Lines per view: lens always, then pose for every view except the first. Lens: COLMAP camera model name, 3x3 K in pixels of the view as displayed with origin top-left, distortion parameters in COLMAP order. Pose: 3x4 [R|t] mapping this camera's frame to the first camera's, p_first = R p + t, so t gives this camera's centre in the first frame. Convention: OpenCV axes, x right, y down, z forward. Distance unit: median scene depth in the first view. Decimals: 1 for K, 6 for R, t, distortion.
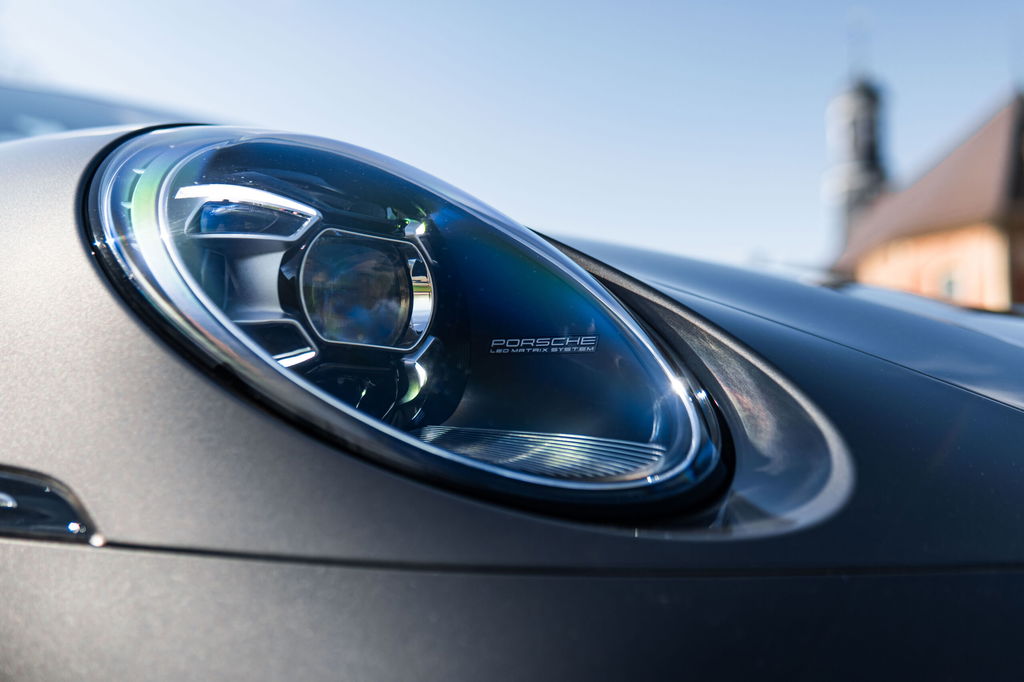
lens RADIAL K [[1342.2, 0, 512.0], [0, 1342.2, 341.0], [0, 0, 1]] dist [-0.041279, -0.059230]
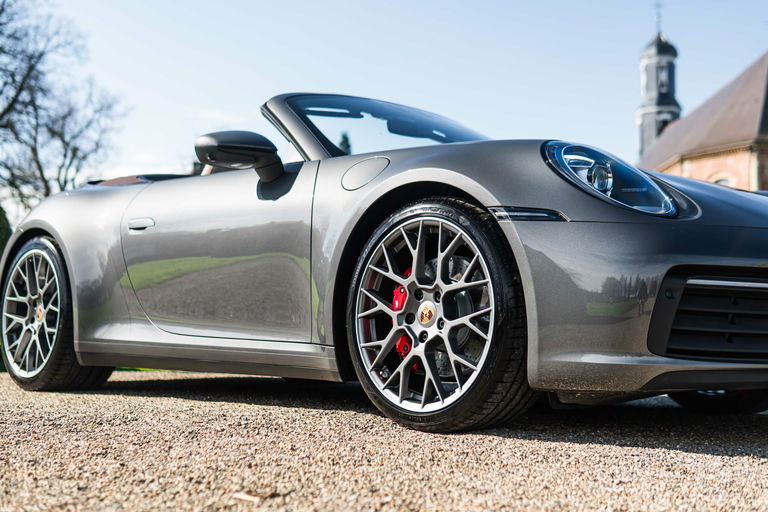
lens RADIAL K [[1006.6, 0, 384.0], [0, 1006.6, 256.0], [0, 0, 1]] dist [-0.041279, -0.059230]
pose [[0.999843, 0.016248, -0.007005, -0.838891], [-0.016055, 0.999514, 0.026716, 0.156859], [0.007436, -0.026599, 0.999619, -2.559094]]
